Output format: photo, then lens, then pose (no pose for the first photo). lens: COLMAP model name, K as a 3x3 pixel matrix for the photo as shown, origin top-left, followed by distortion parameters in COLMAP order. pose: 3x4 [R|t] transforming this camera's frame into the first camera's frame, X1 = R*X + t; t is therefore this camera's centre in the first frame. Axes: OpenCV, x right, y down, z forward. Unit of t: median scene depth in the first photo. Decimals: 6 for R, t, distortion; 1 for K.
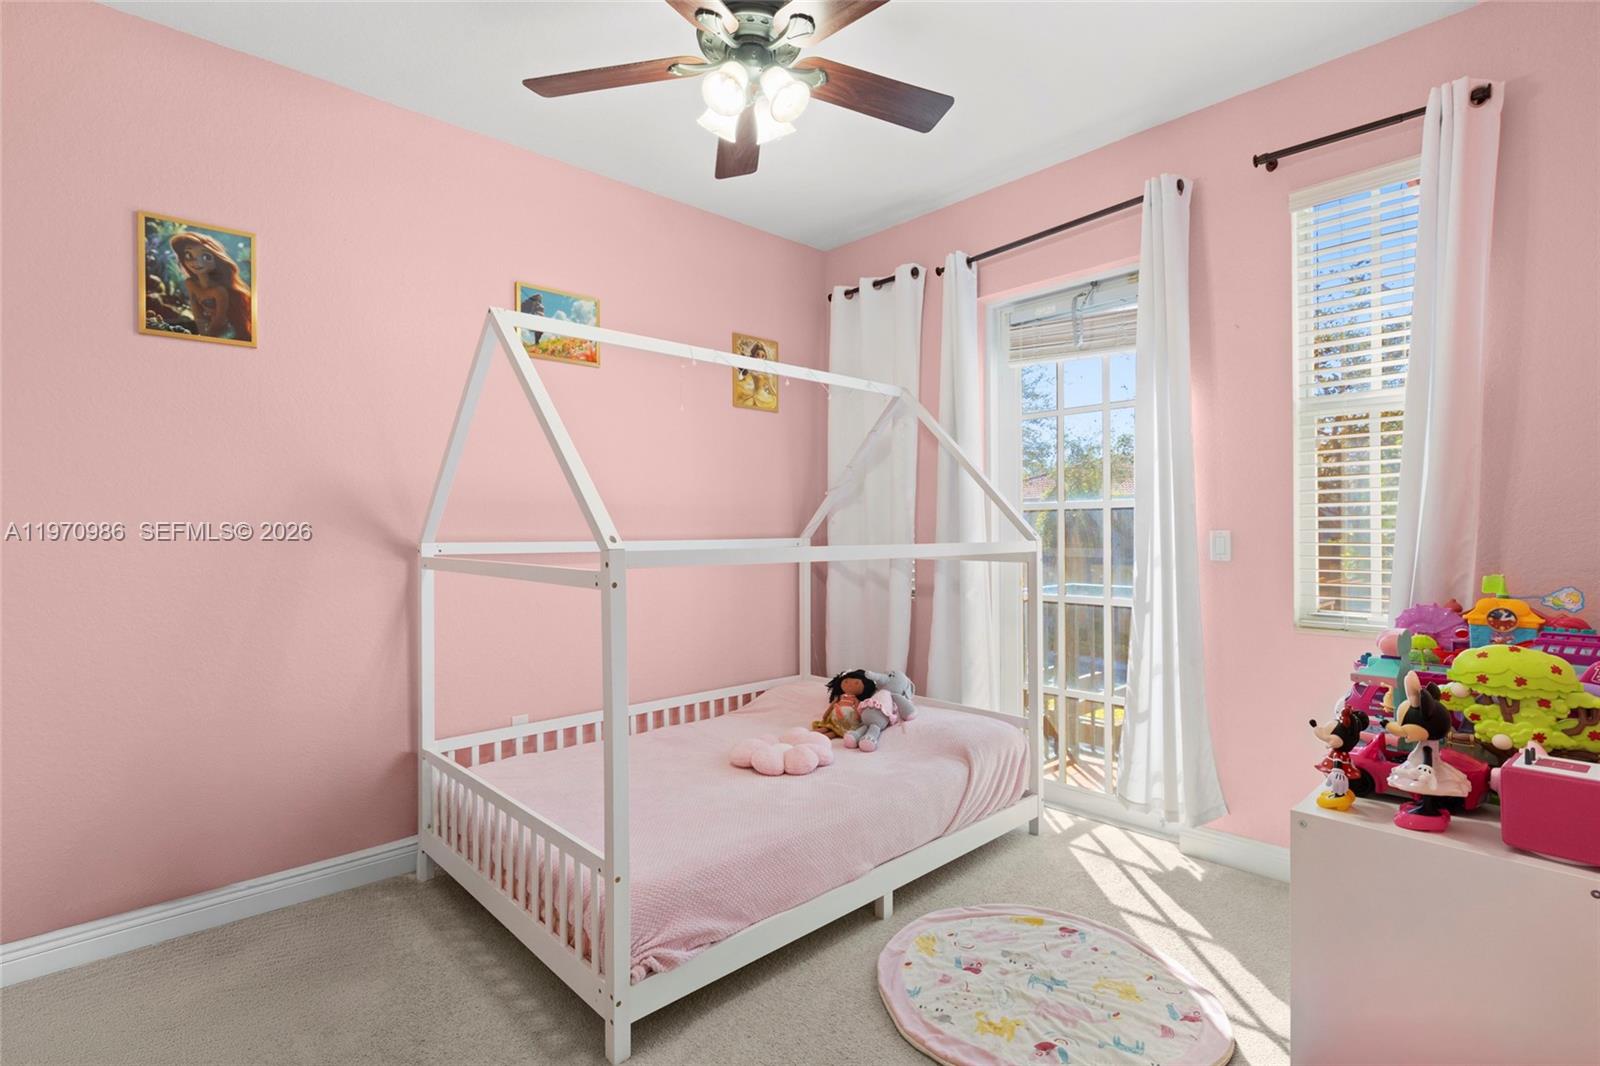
lens RADIAL K [[765.6, 0, 790.3], [0, 765.6, 536.5], [0, 0, 1]] dist [-0.000463, 0.000108]
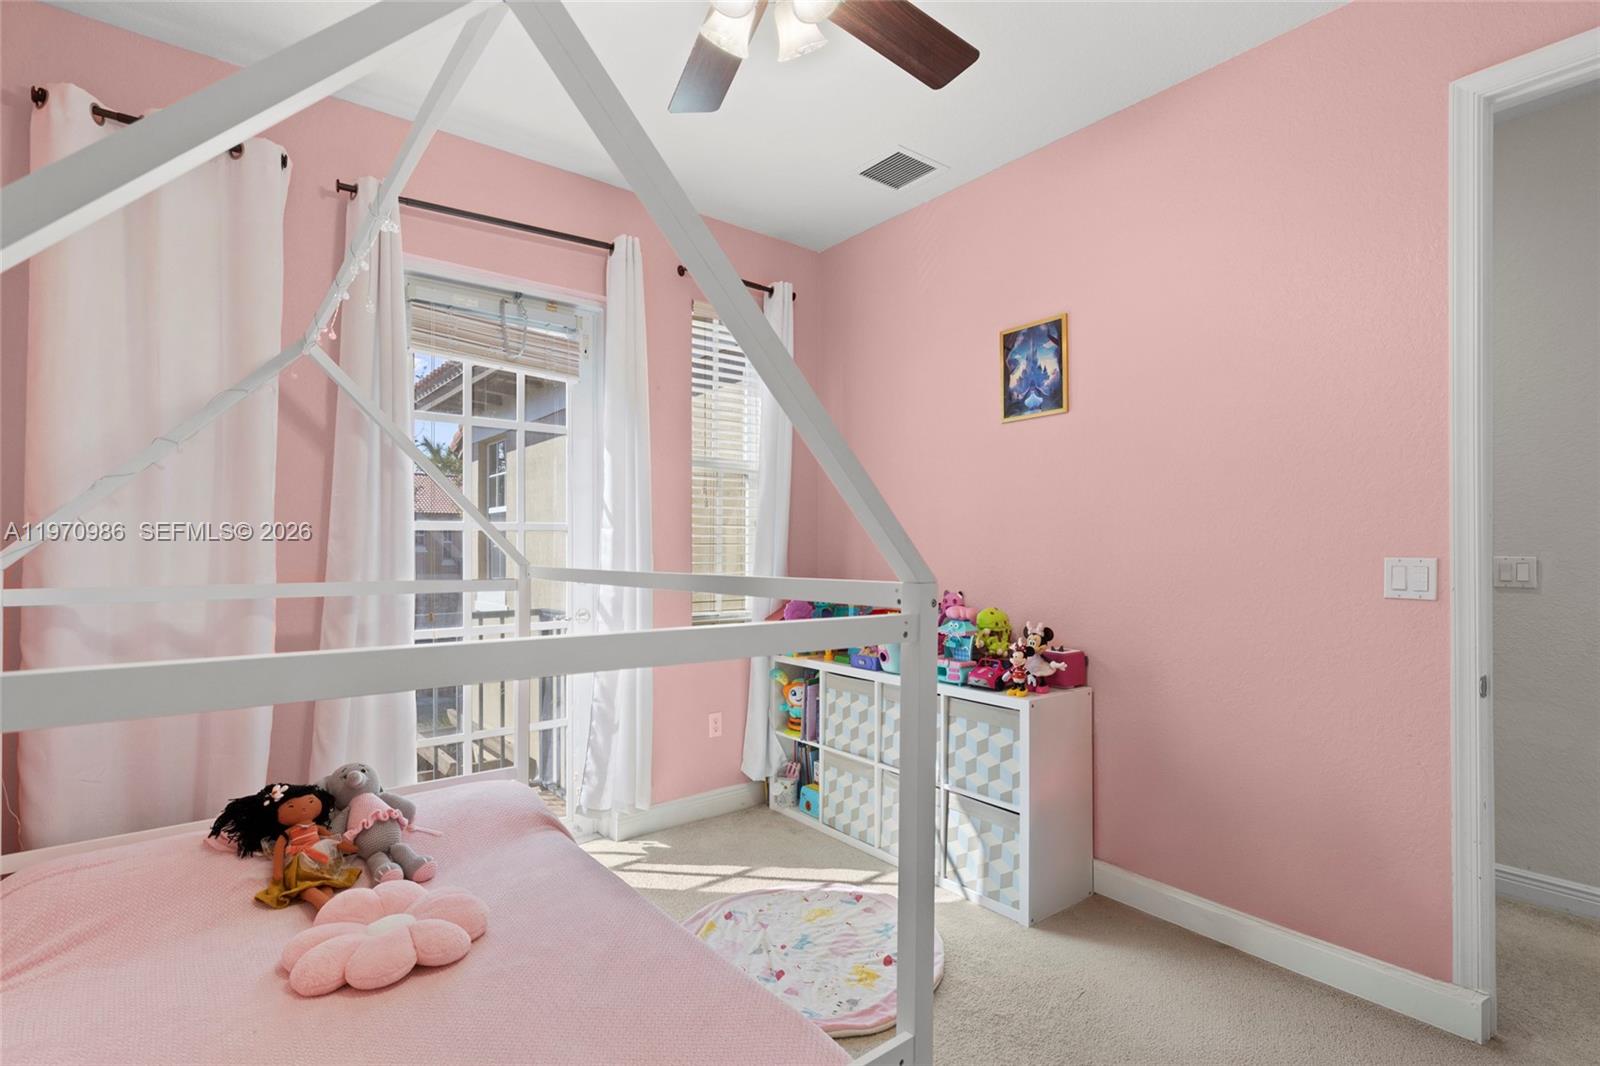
lens RADIAL K [[765.6, 0, 794.6], [0, 765.6, 543.4], [0, 0, 1]] dist [-0.000463, 0.000108]
pose [[0.067191, 0.010744, 0.997682, -0.638806], [0.007576, 0.999908, -0.011278, -0.008393], [-0.997711, 0.008317, 0.067103, 0.714539]]
